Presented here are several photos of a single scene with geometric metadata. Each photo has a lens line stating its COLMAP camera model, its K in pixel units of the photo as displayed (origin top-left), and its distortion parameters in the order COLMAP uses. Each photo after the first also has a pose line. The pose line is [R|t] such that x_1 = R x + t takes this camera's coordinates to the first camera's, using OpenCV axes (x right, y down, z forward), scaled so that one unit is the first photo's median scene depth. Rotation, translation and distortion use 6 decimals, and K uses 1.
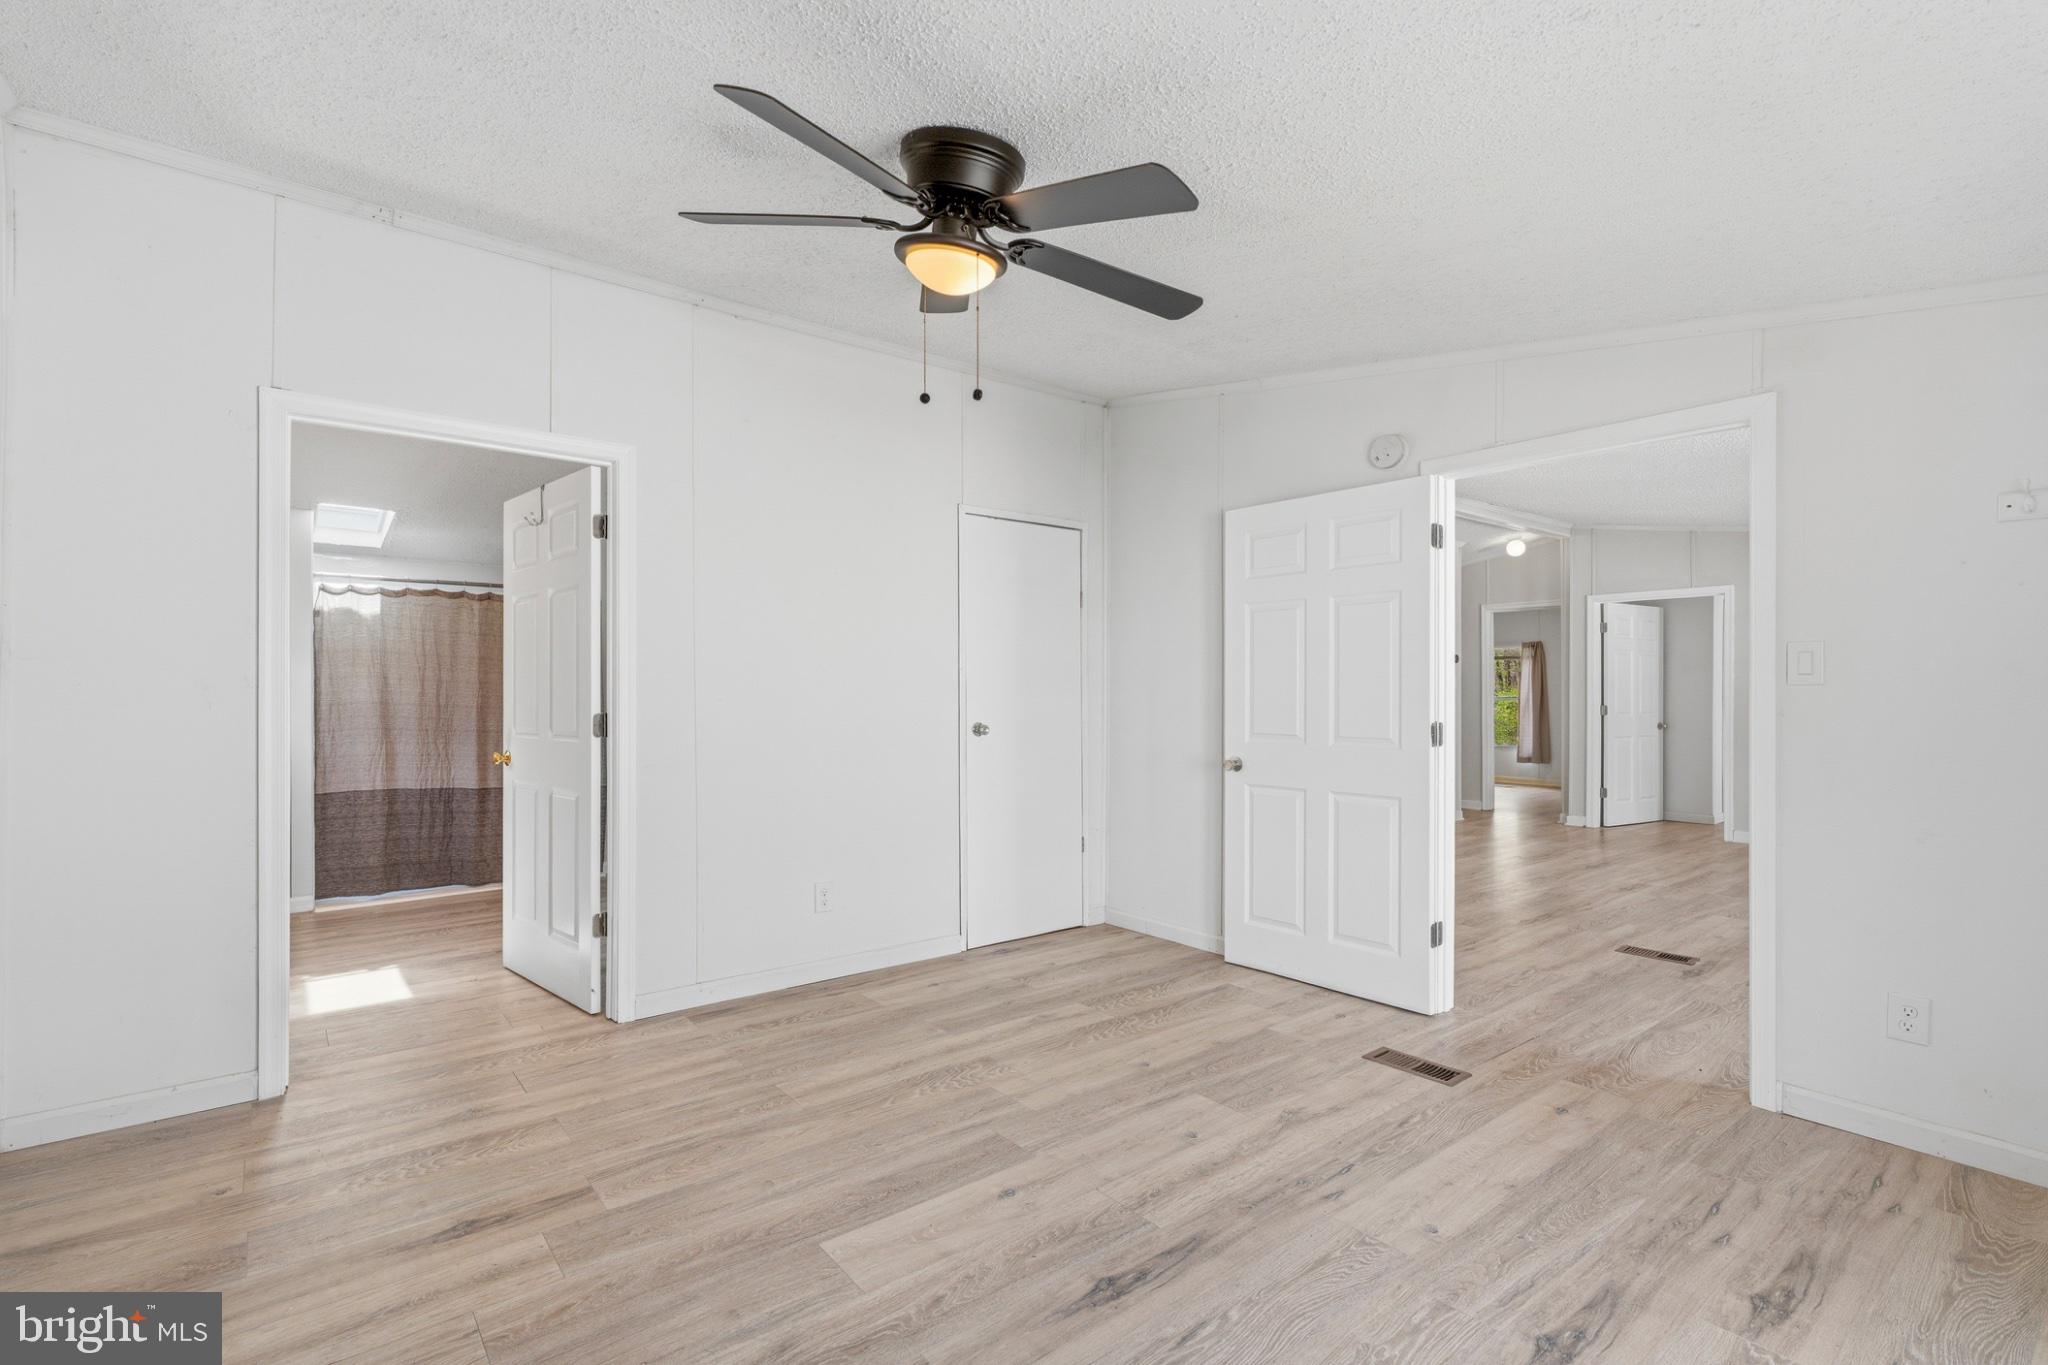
lens RADIAL K [[909.2, 0, 1028.4], [0, 909.2, 687.3], [0, 0, 1]] dist [0.001582, -0.000131]
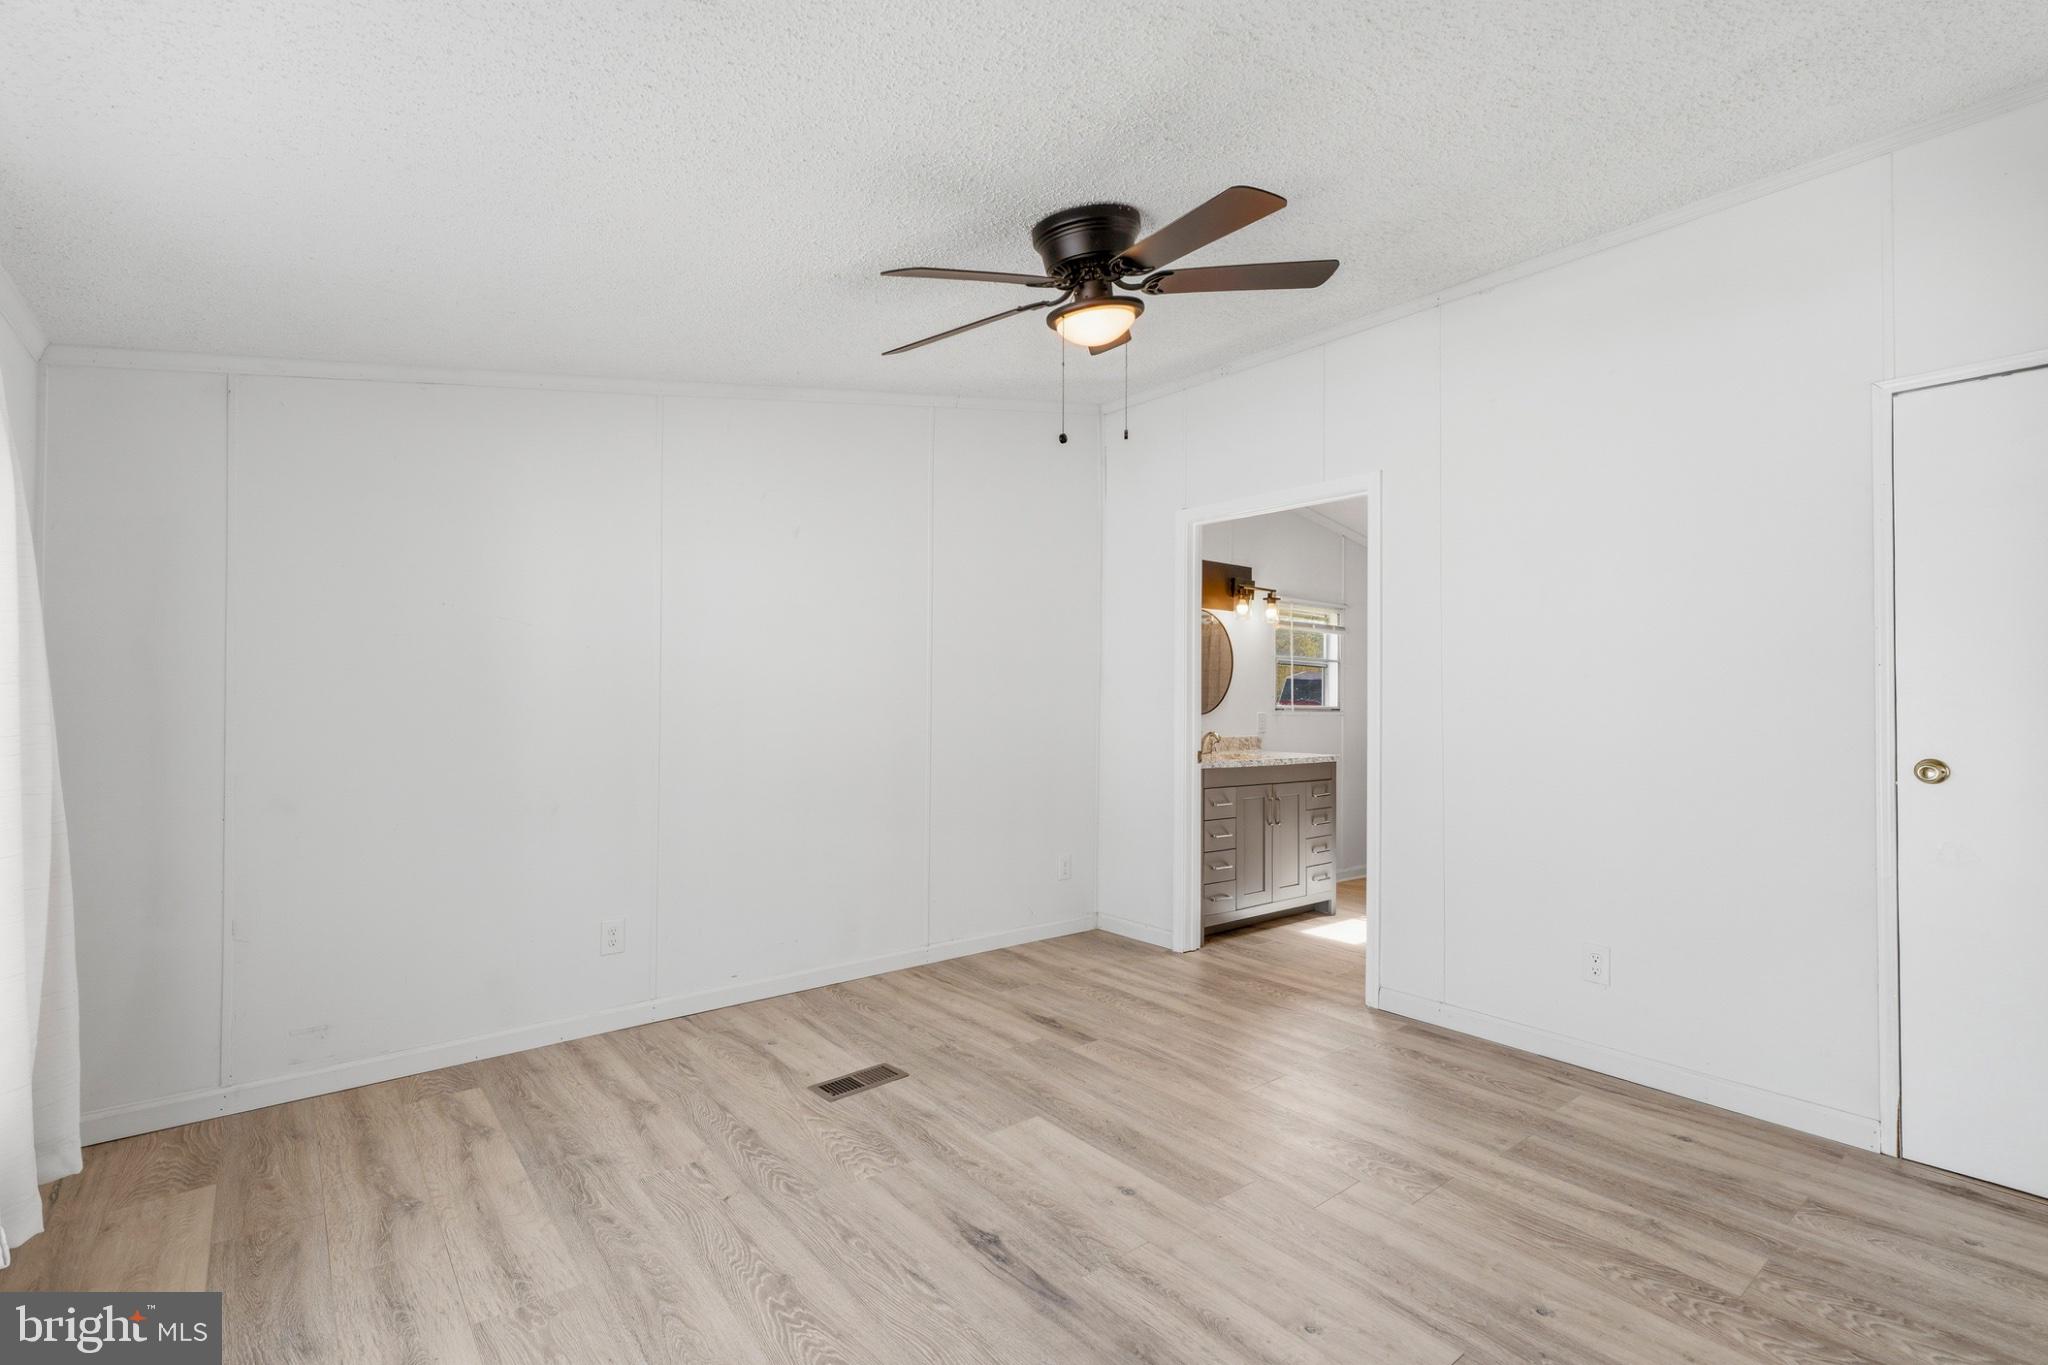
lens RADIAL K [[909.2, 0, 1028.4], [0, 909.2, 687.3], [0, 0, 1]] dist [0.001582, -0.000131]
pose [[0.028494, -0.013023, -0.999509, 0.879814], [-0.001129, 0.999914, -0.013061, -0.011017], [0.999593, 0.001500, 0.028477, 0.727358]]
